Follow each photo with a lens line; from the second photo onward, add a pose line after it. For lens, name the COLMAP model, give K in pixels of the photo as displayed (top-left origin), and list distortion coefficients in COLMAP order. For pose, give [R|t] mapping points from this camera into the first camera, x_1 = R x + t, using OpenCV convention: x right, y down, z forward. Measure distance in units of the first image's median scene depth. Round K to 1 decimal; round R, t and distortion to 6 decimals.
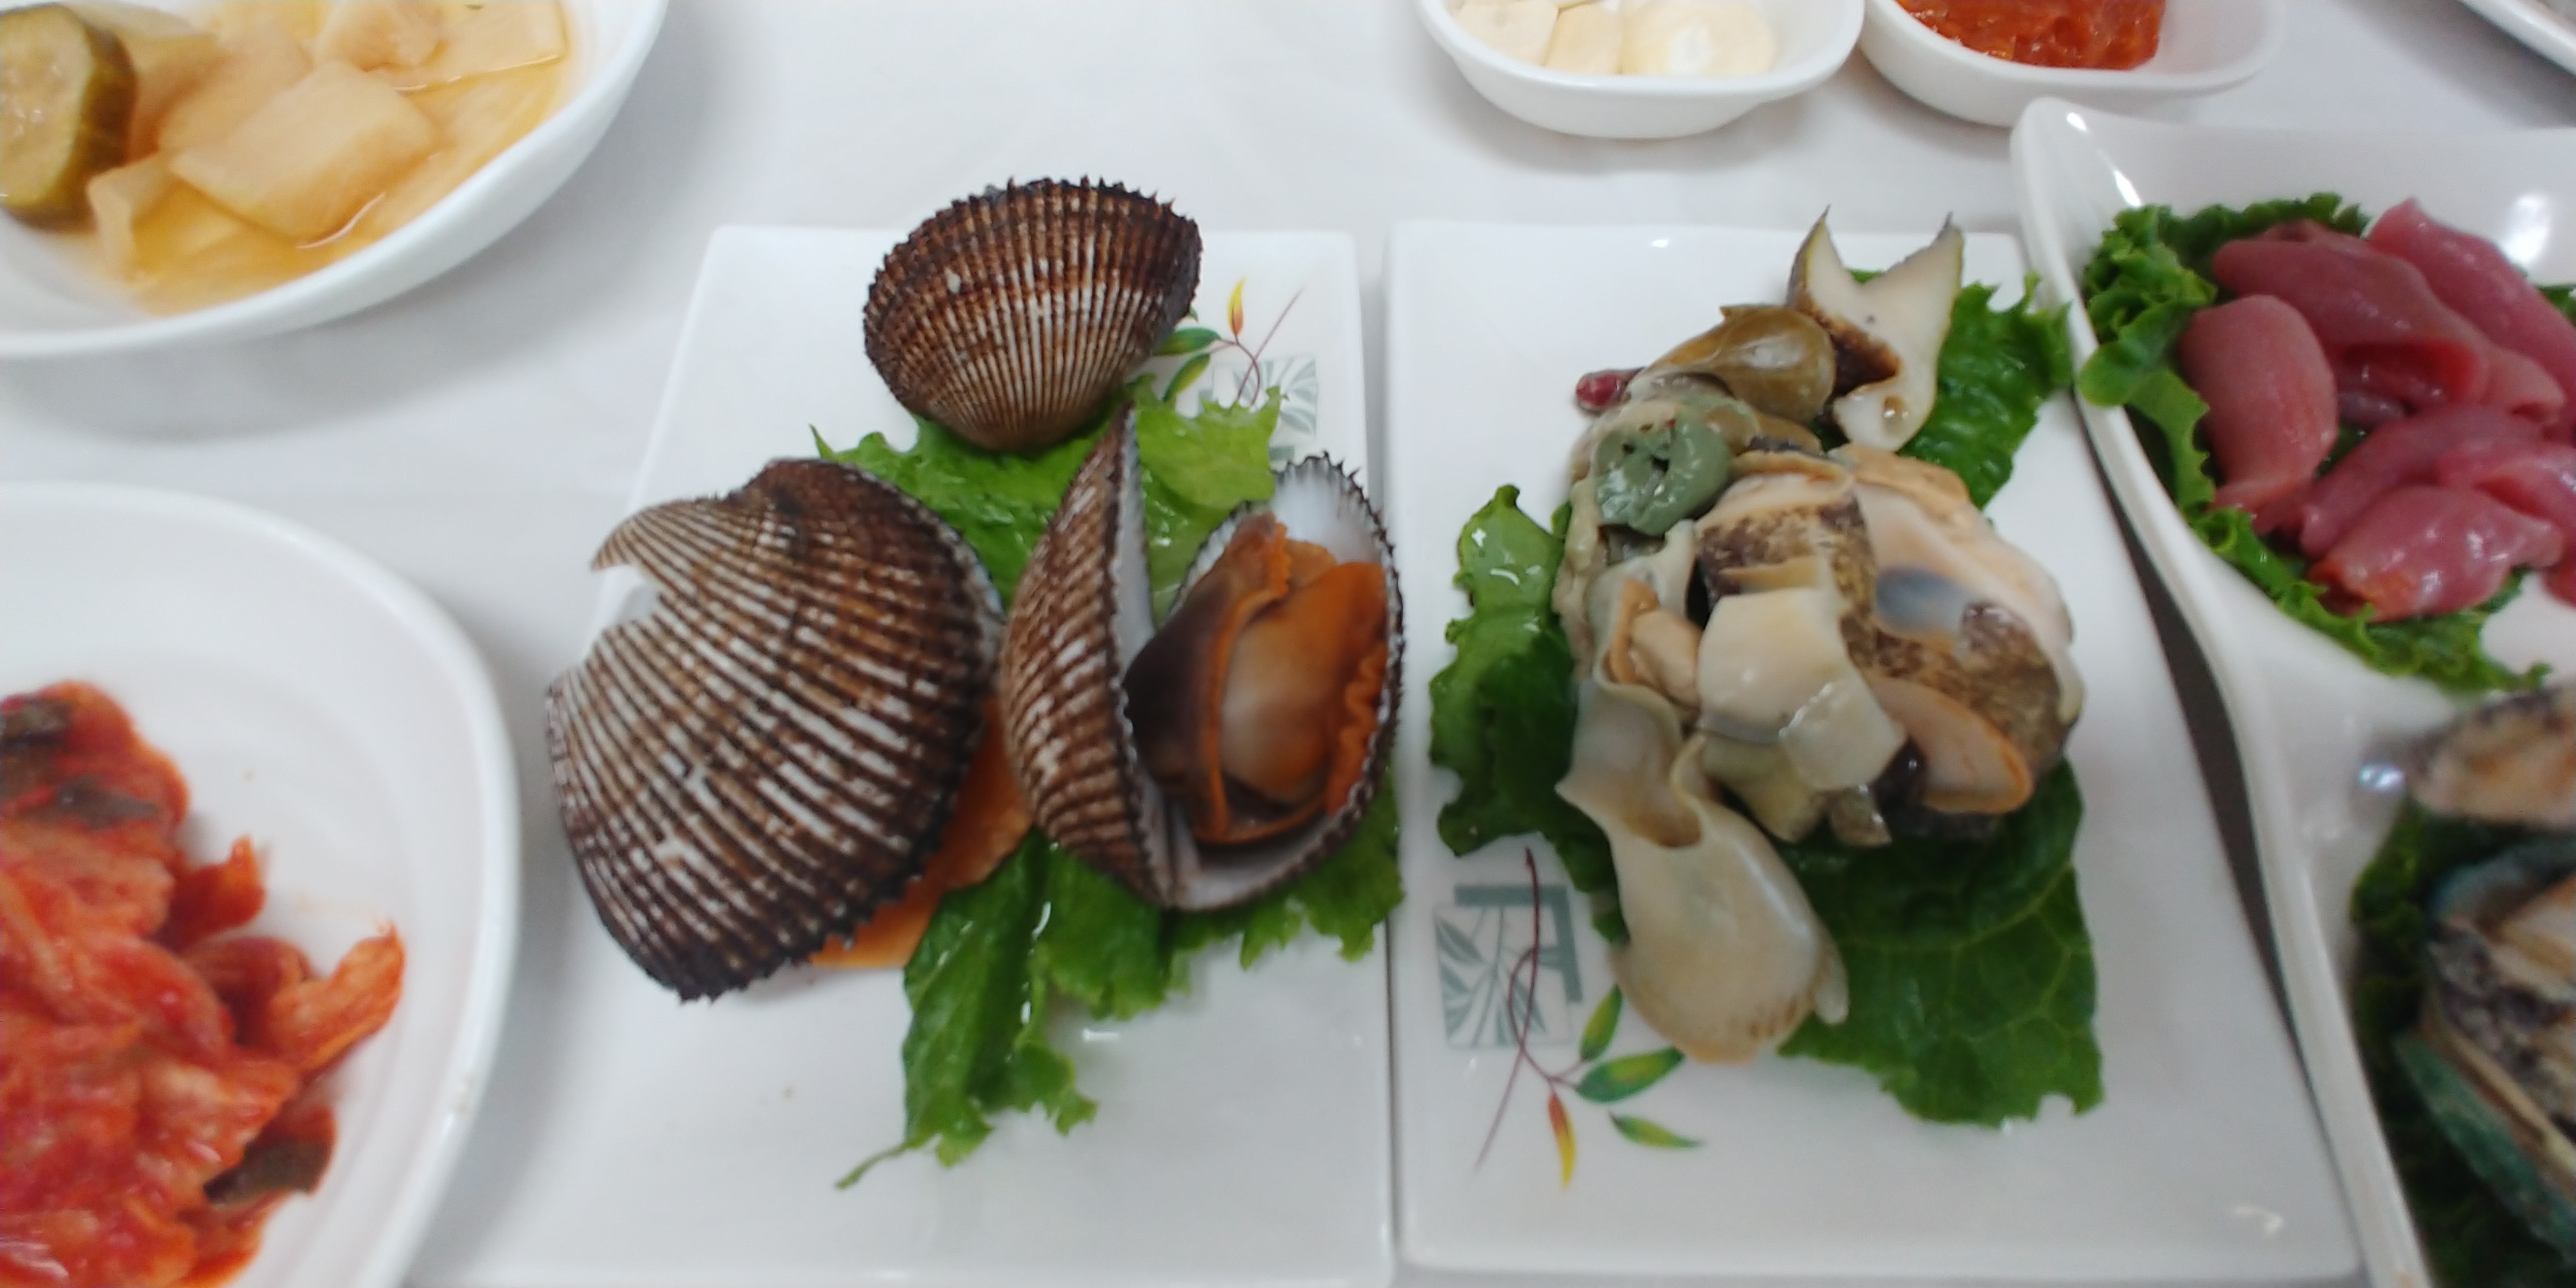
lens RADIAL K [[1123.4, 0, 1288.0], [0, 1123.4, 644.0], [0, 0, 1]] dist [-0.015776, -0.000311]
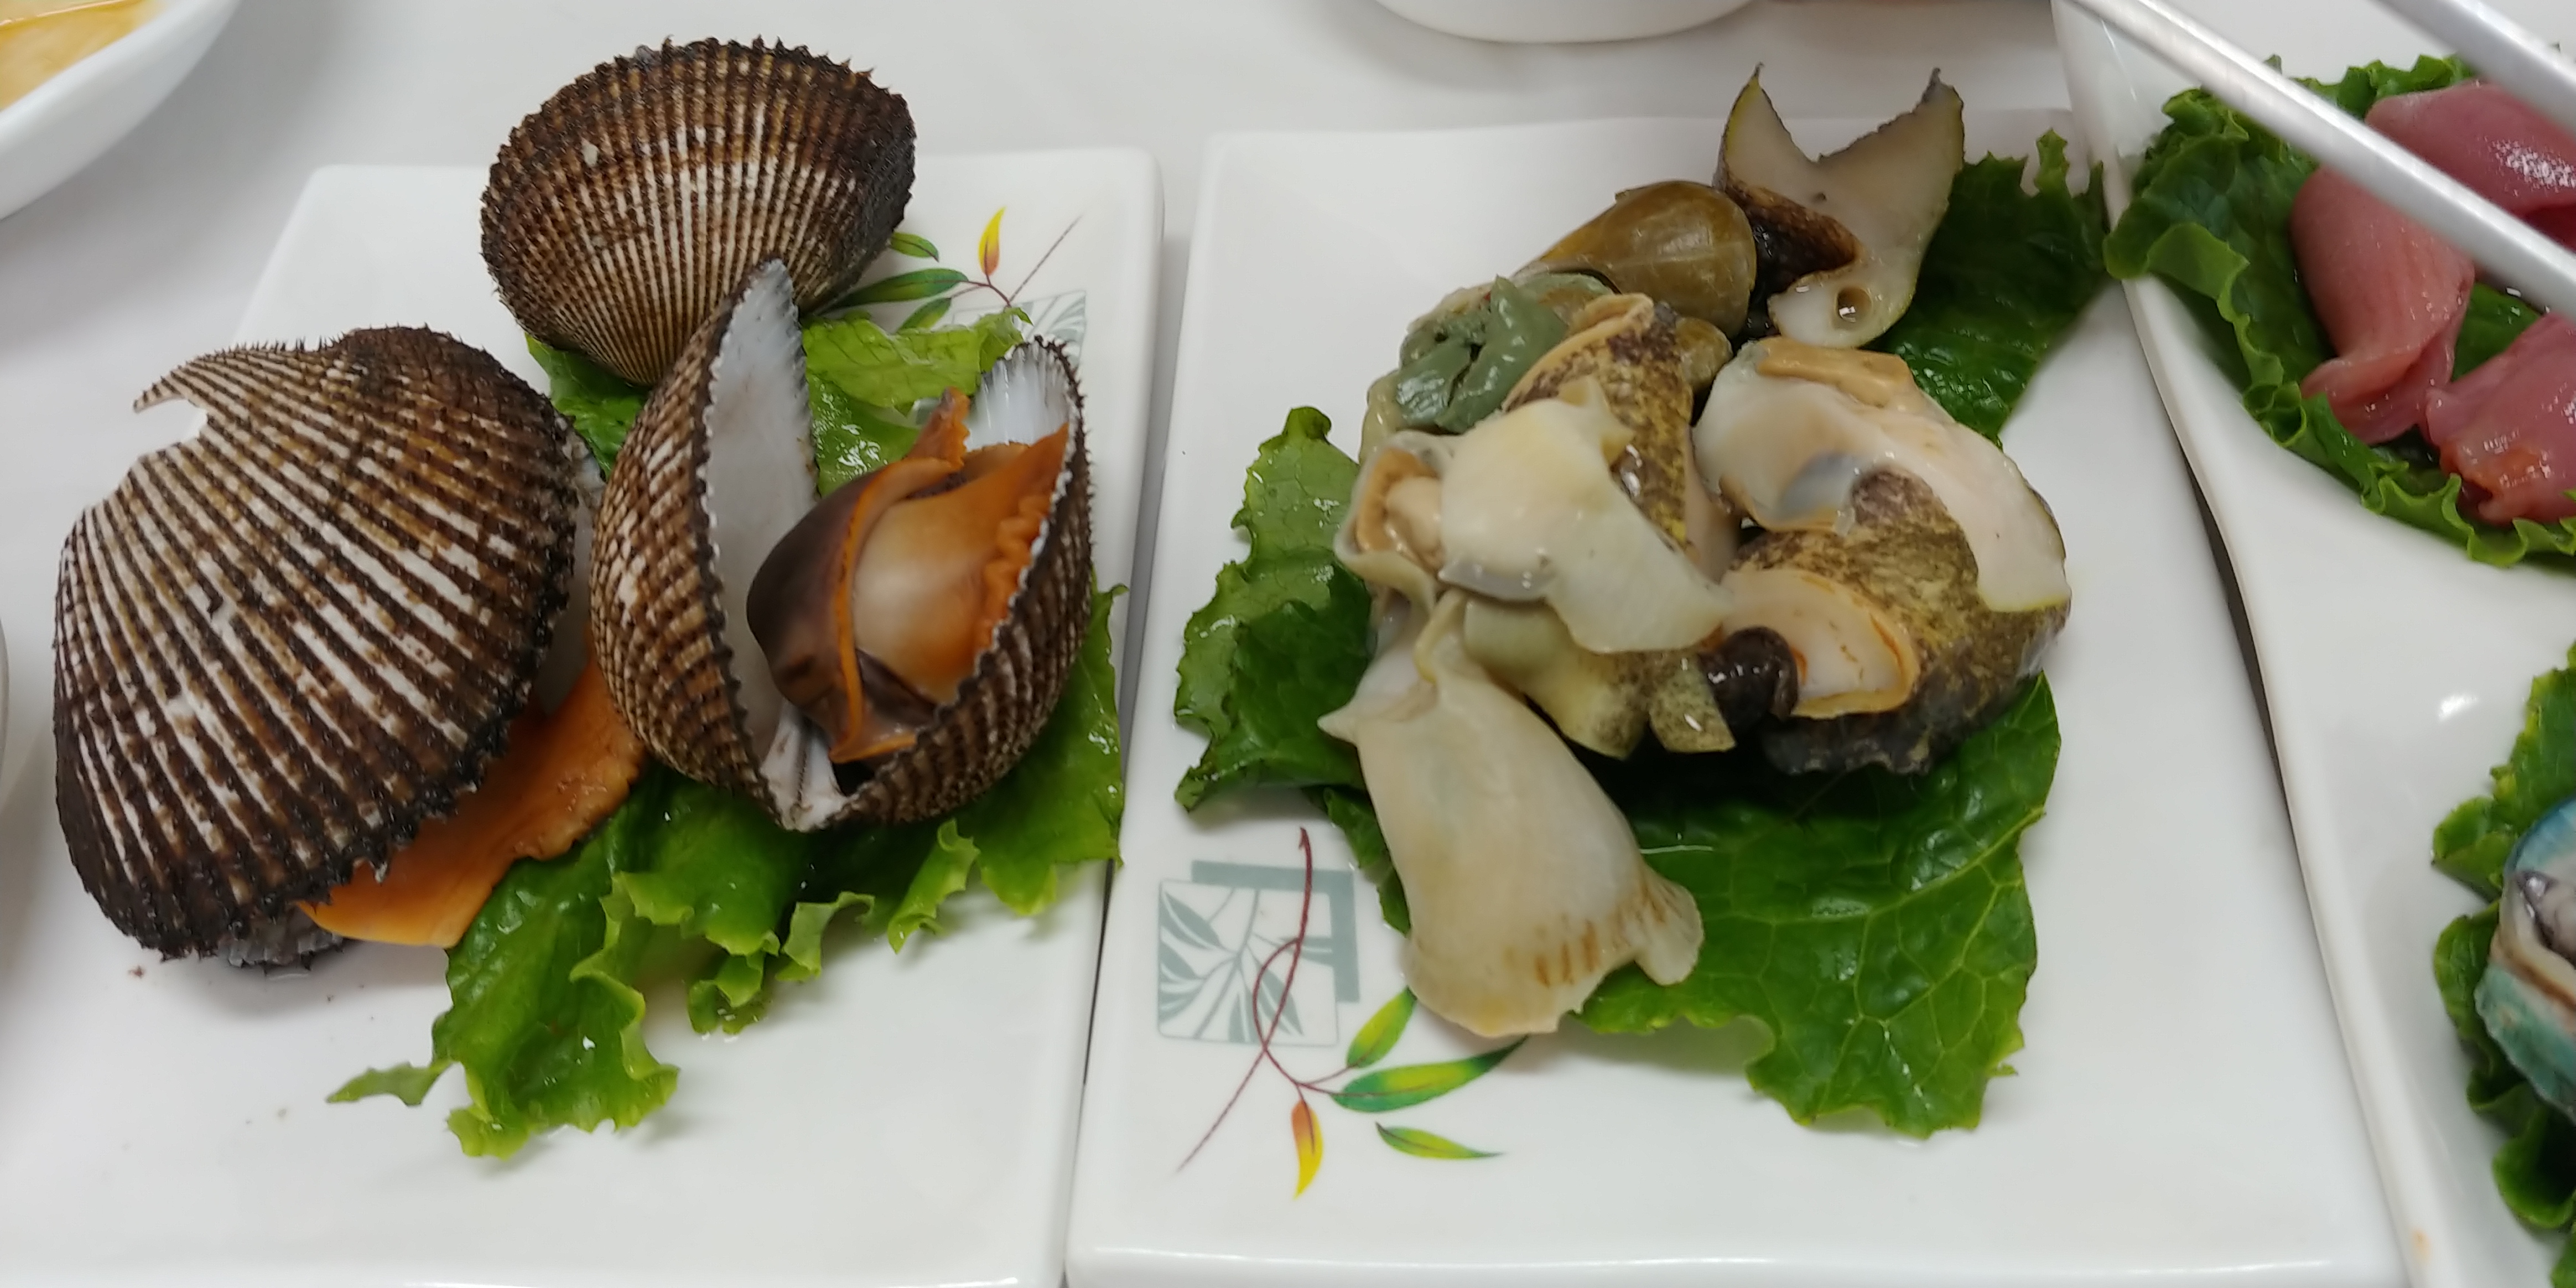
lens RADIAL K [[2418.9, 0, 1288.0], [0, 2418.9, 644.0], [0, 0, 1]] dist [-0.001552, -0.000625]
pose [[0.997406, -0.027228, -0.066634, 0.332911], [0.006576, 0.956295, -0.292330, 0.563573], [0.071681, 0.291134, 0.953993, -0.575534]]
